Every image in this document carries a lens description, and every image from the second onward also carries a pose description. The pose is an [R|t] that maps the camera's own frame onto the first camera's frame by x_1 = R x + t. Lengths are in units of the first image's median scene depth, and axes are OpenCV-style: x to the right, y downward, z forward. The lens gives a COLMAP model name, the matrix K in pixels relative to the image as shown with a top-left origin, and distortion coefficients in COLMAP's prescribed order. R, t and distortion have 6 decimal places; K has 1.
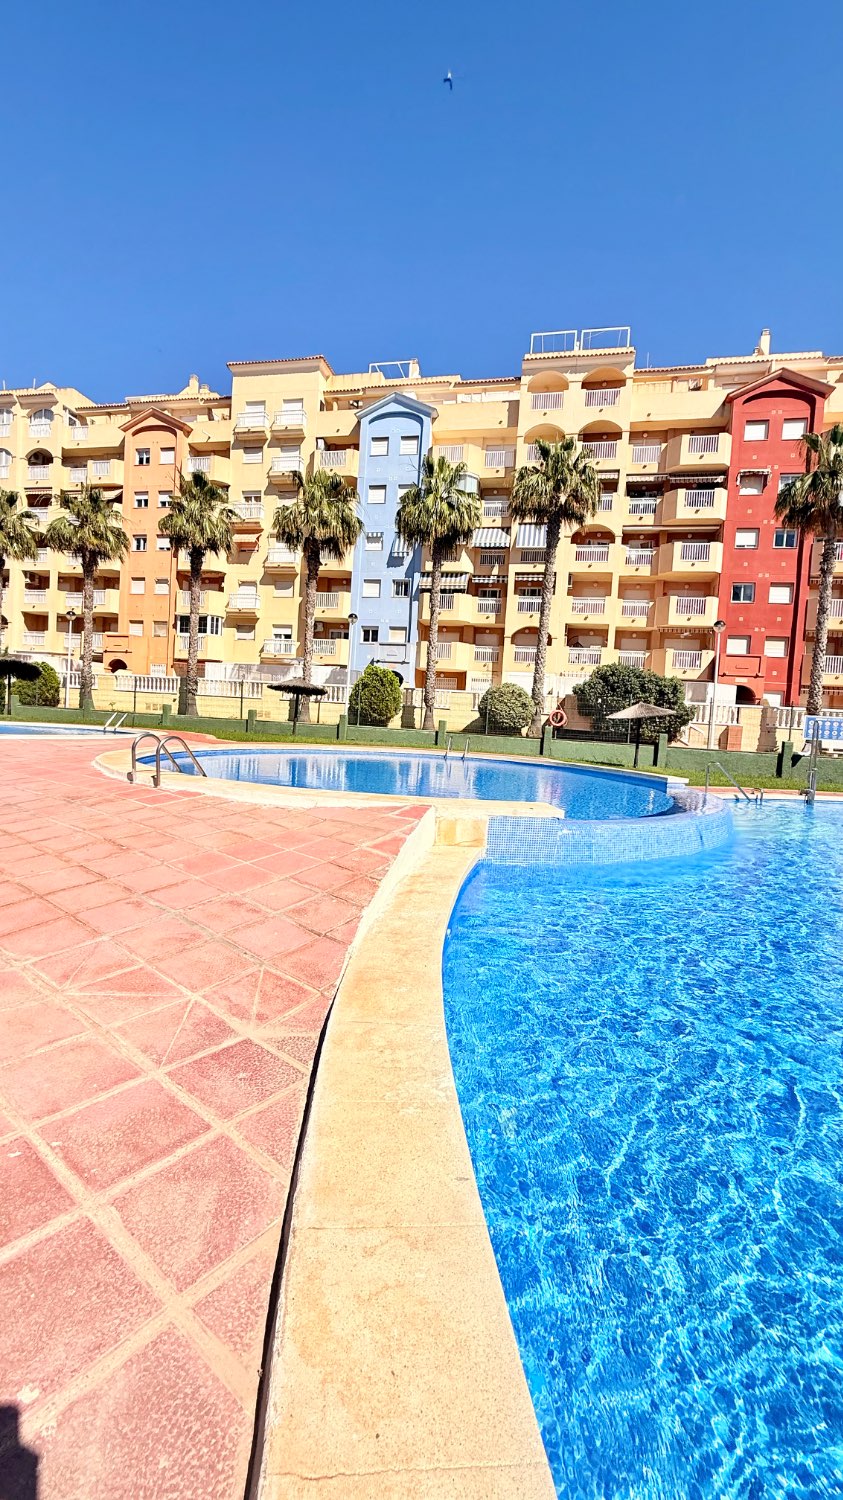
lens RADIAL K [[598.2, 0, 421.4], [0, 598.2, 750.2], [0, 0, 1]] dist [0.000493, -0.000260]
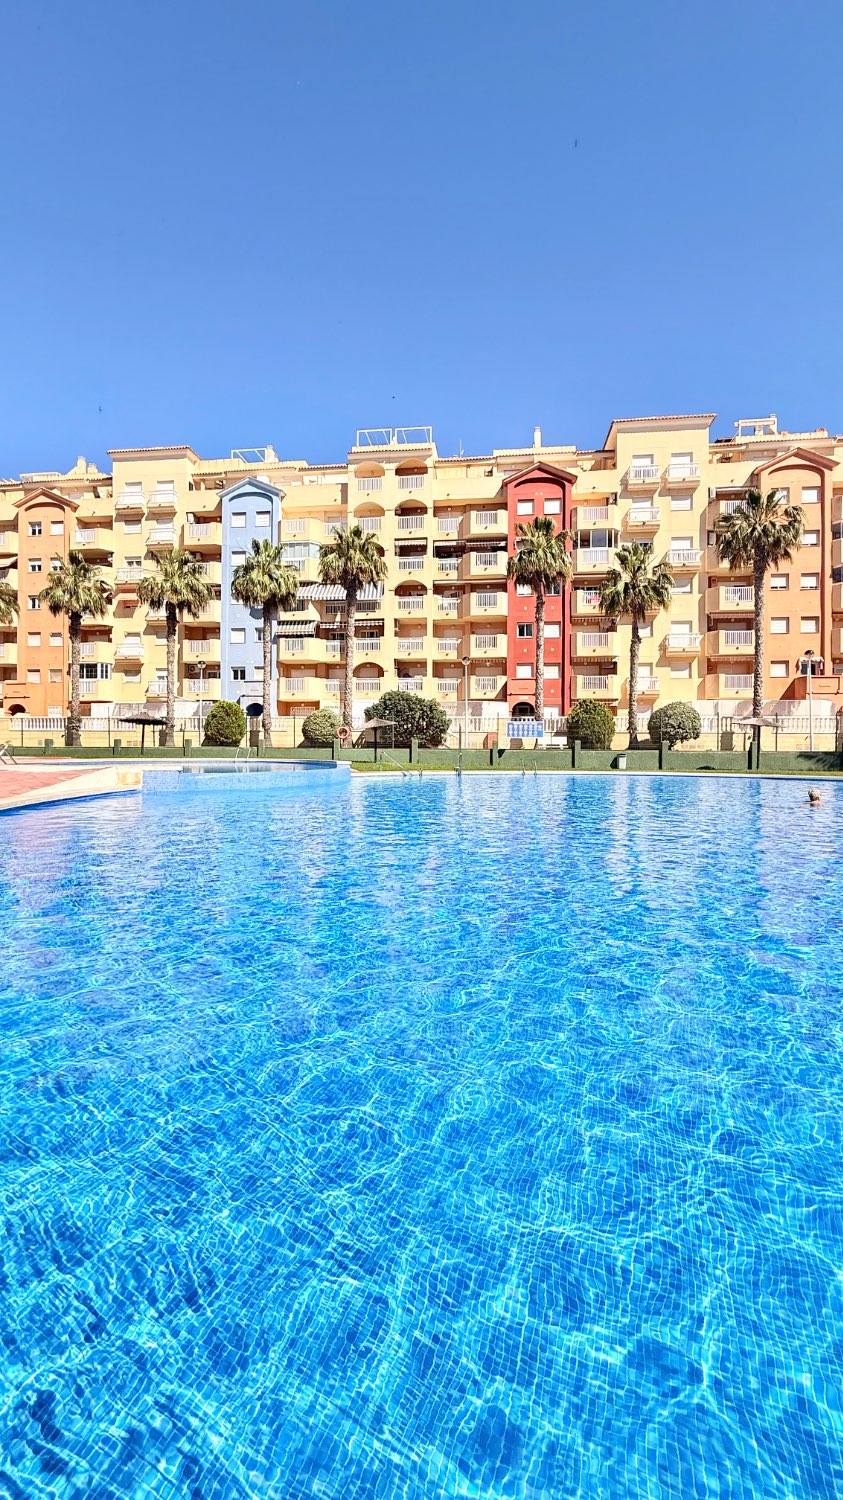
lens RADIAL K [[598.2, 0, 421.2], [0, 598.2, 748.6], [0, 0, 1]] dist [0.000493, -0.000260]
pose [[0.993964, -0.054013, 0.095492, 0.164240], [0.058580, 0.997236, -0.045693, 0.033937], [-0.092760, 0.051011, 0.994381, -0.227891]]
